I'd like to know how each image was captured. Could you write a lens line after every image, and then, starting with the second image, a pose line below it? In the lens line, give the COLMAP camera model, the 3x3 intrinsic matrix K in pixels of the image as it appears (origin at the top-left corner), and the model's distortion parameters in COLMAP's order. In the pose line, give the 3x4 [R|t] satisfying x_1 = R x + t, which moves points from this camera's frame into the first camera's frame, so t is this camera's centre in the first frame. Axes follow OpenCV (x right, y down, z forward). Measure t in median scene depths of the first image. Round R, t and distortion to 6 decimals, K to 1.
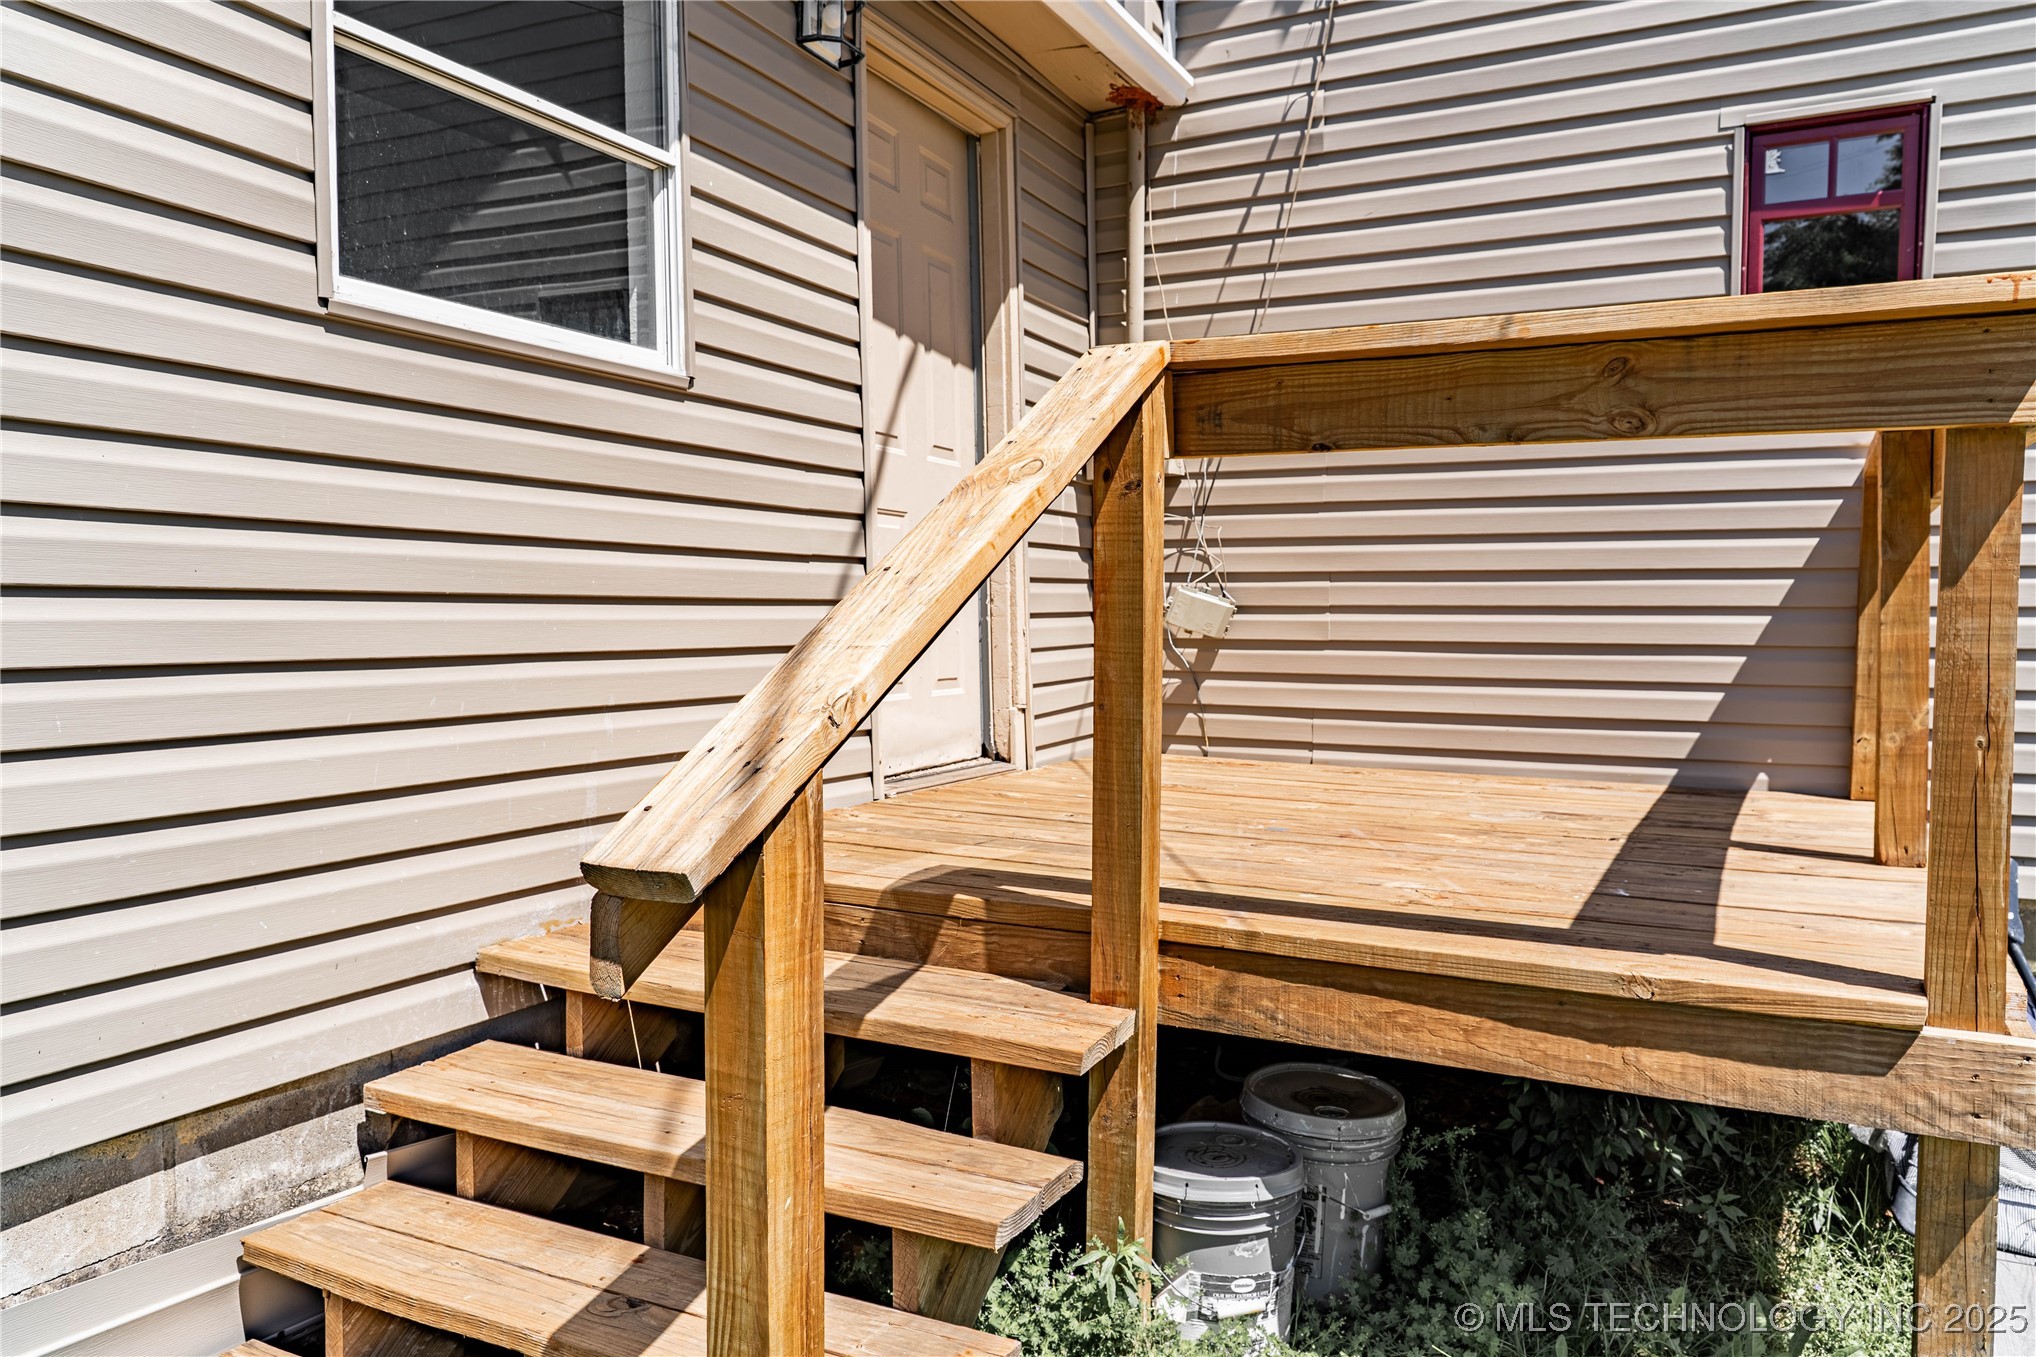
lens RADIAL K [[1459.1, 0, 1018.0], [0, 1459.1, 678.5], [0, 0, 1]] dist [-0.006876, -0.004273]
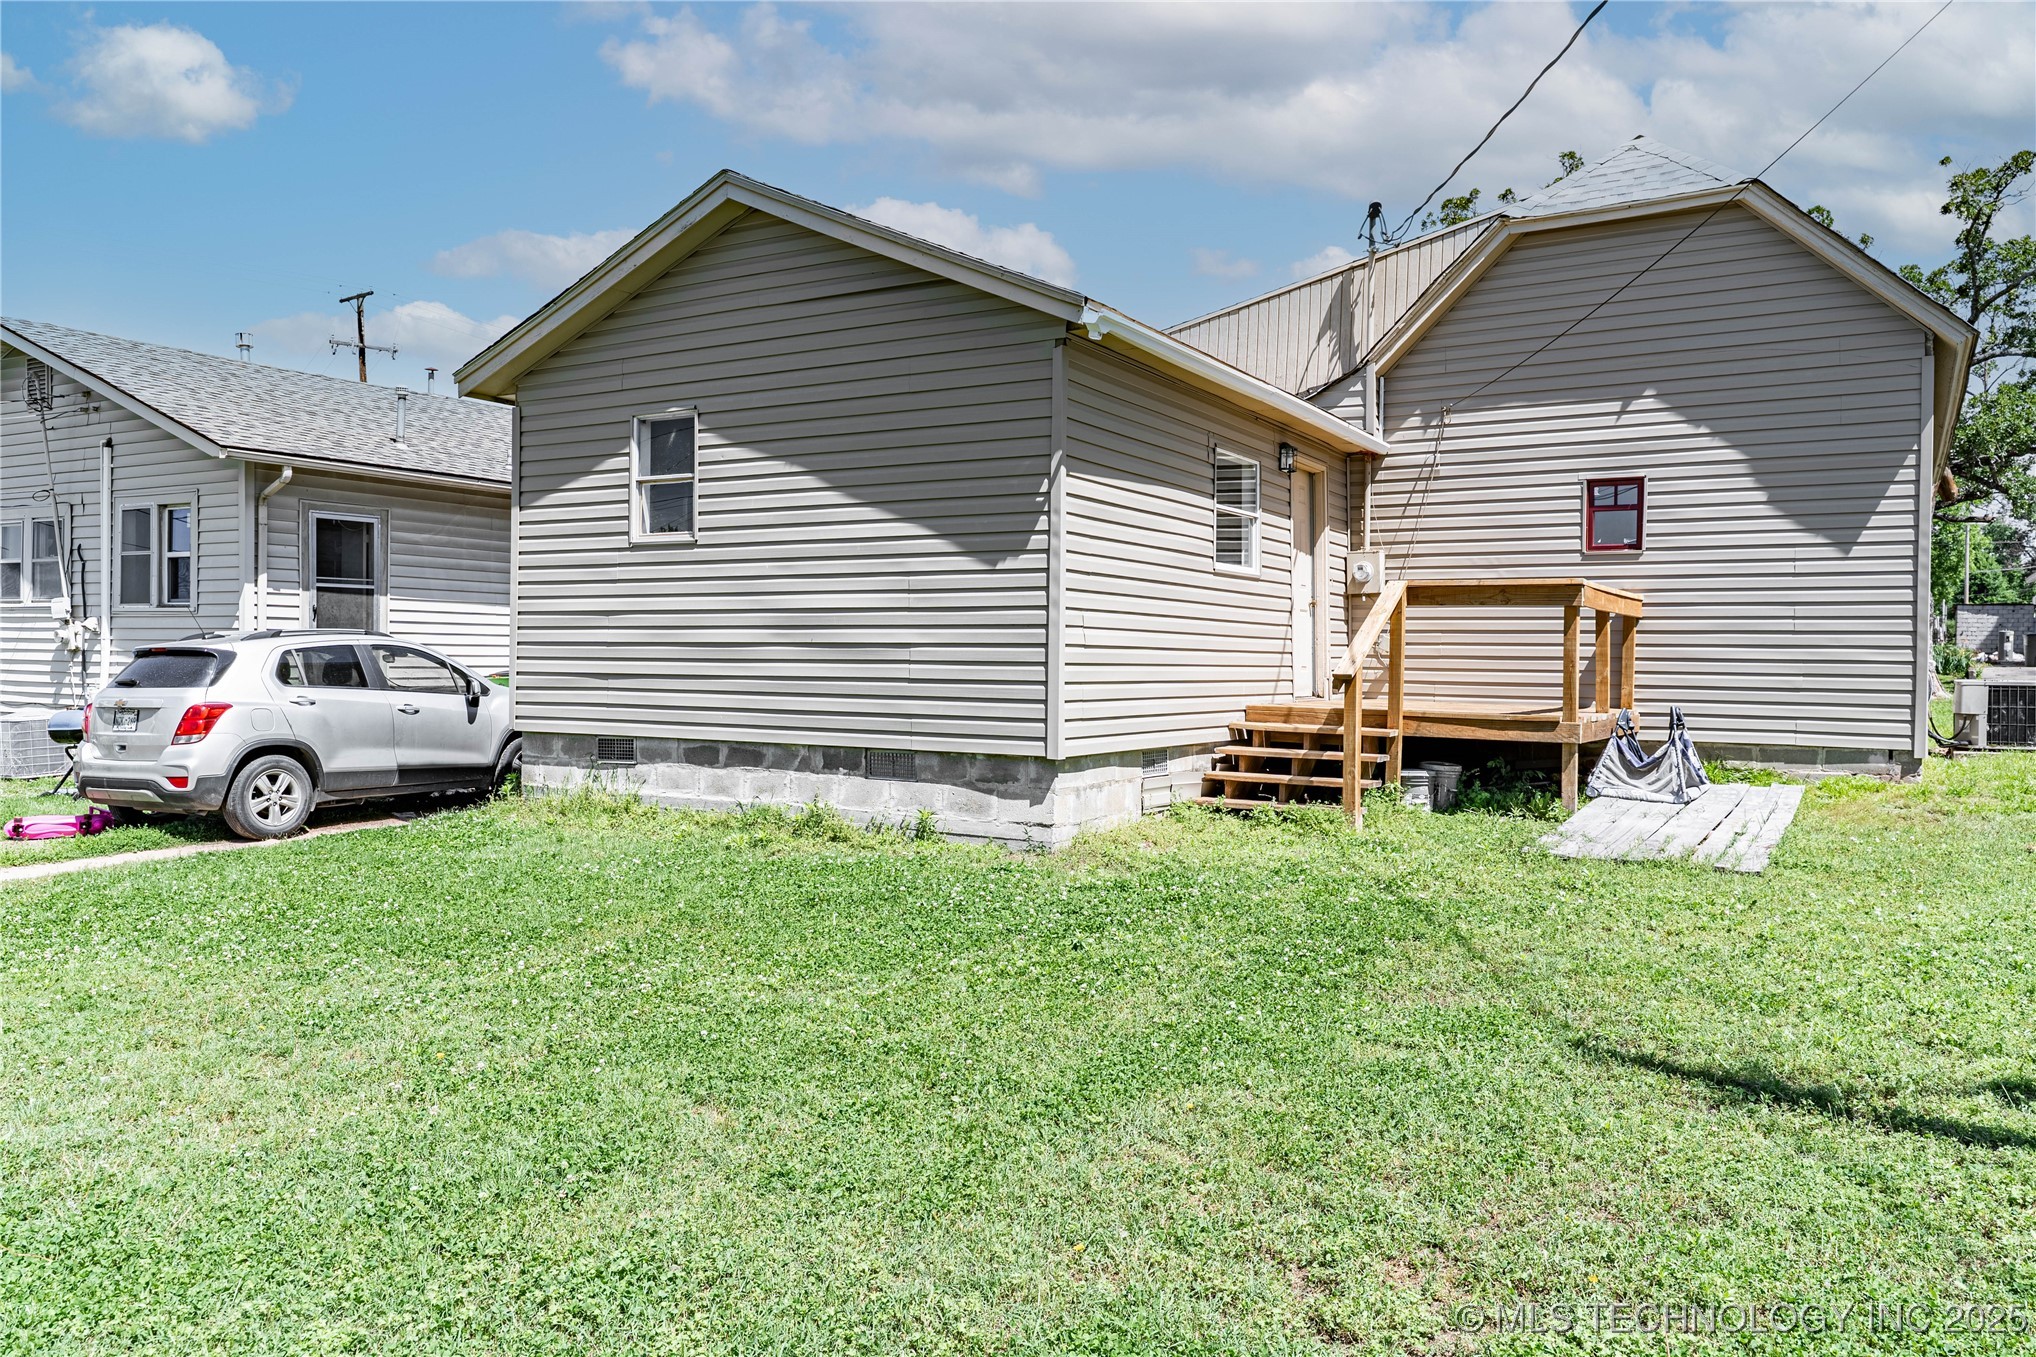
lens RADIAL K [[1459.1, 0, 1018.0], [0, 1459.1, 678.5], [0, 0, 1]] dist [-0.006876, -0.004273]
pose [[0.997587, 0.009871, -0.068722, -0.405810], [-0.012097, 0.999413, -0.032048, 0.119493], [0.068365, 0.032802, 0.997121, -1.850557]]
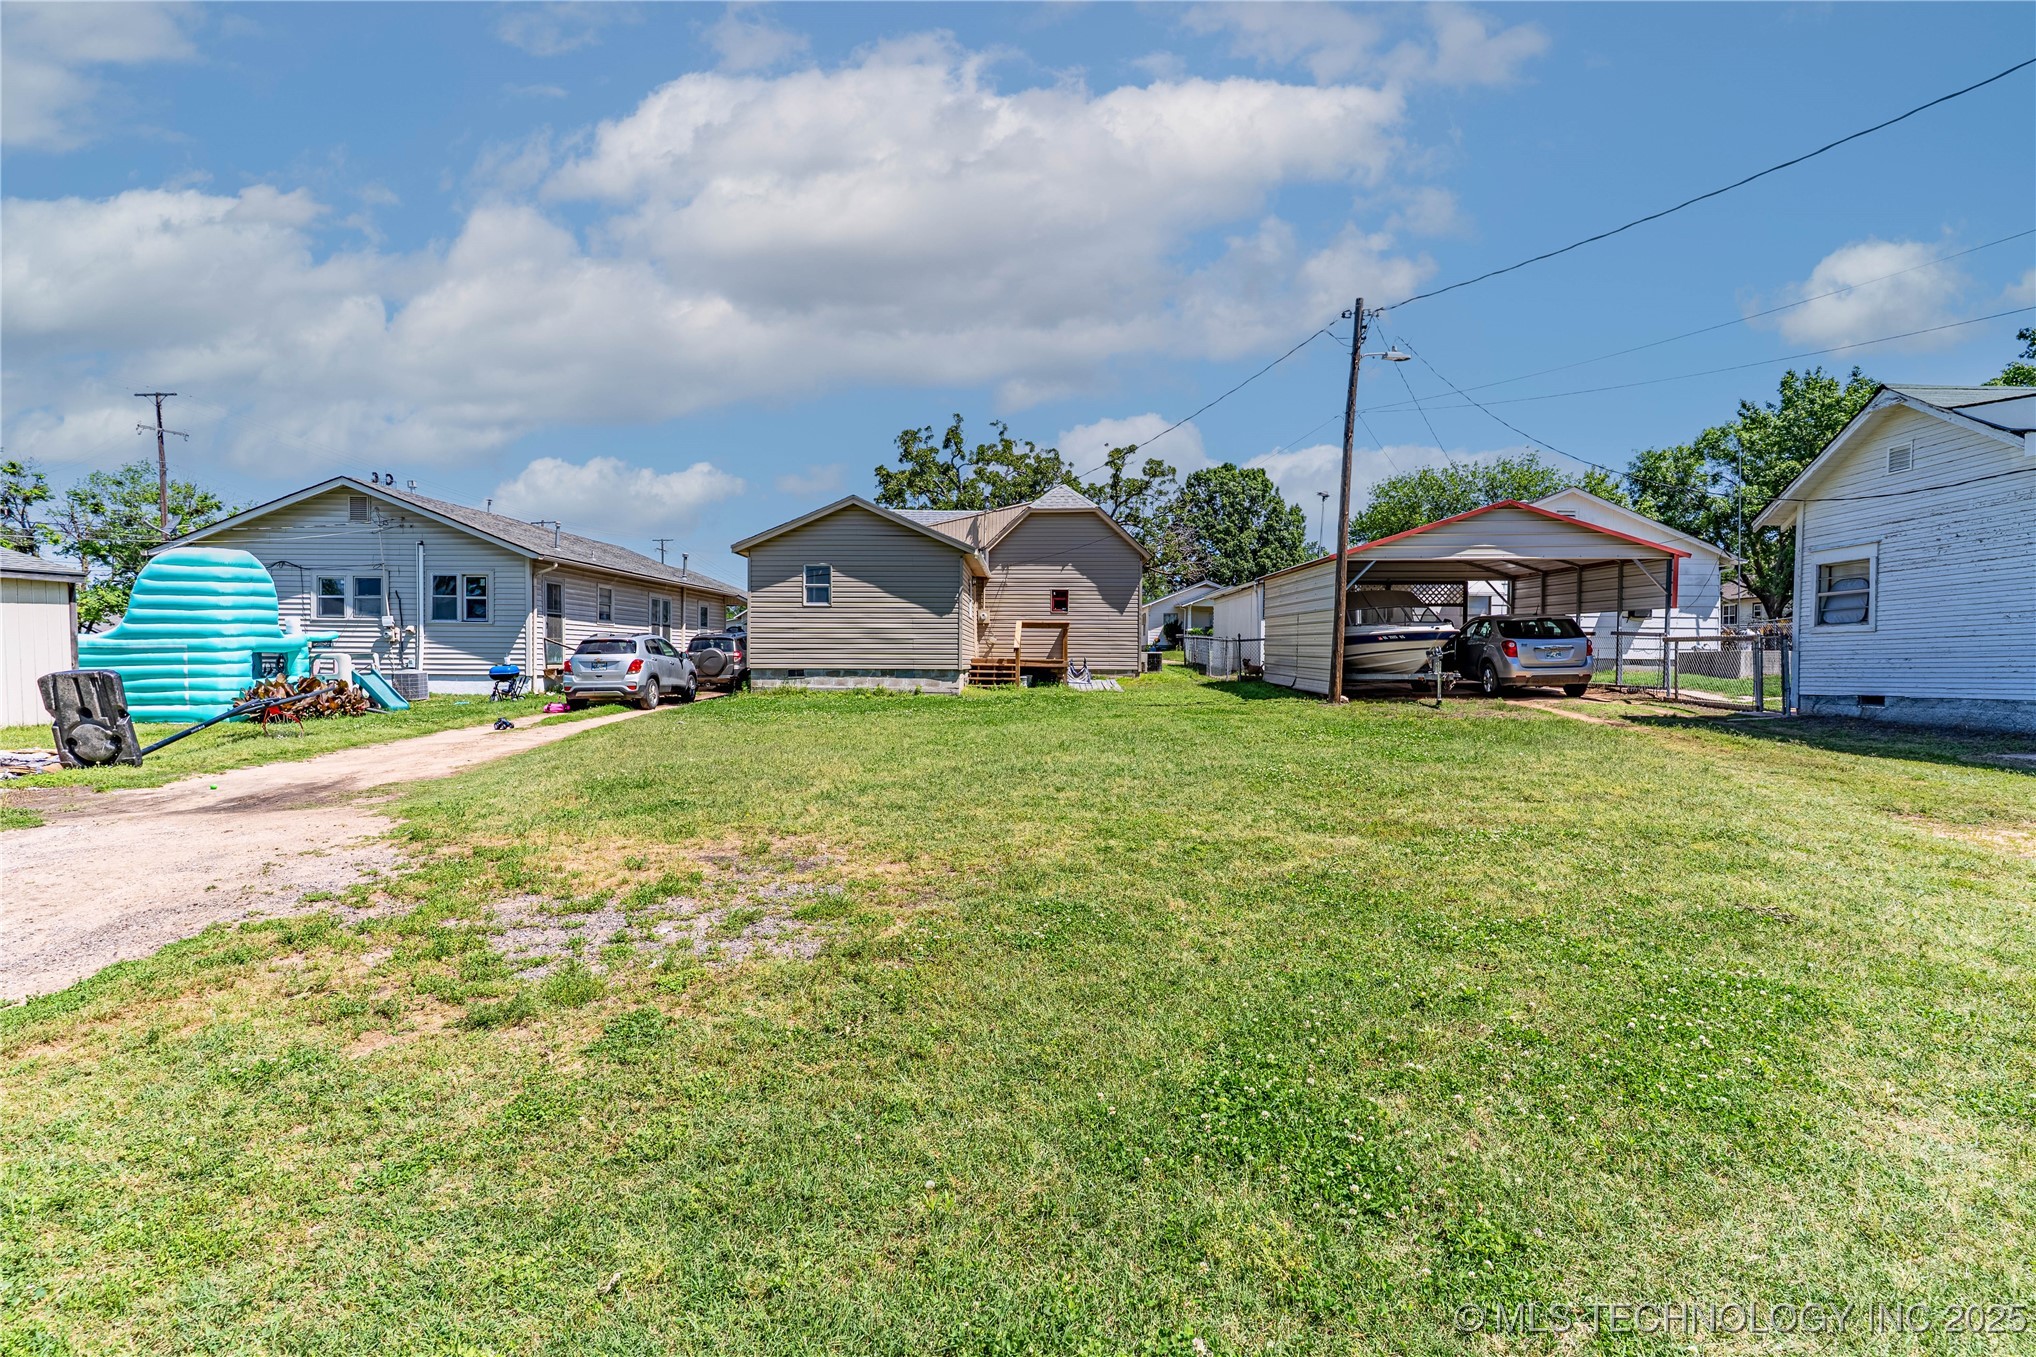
lens RADIAL K [[983.2, 0, 1018.0], [0, 983.2, 678.5], [0, 0, 1]] dist [-0.001708, -0.000375]
pose [[0.898986, -0.006472, 0.437929, -2.369442], [0.017104, 0.999647, -0.020337, 0.312031], [-0.437642, 0.025773, 0.898780, -4.388580]]
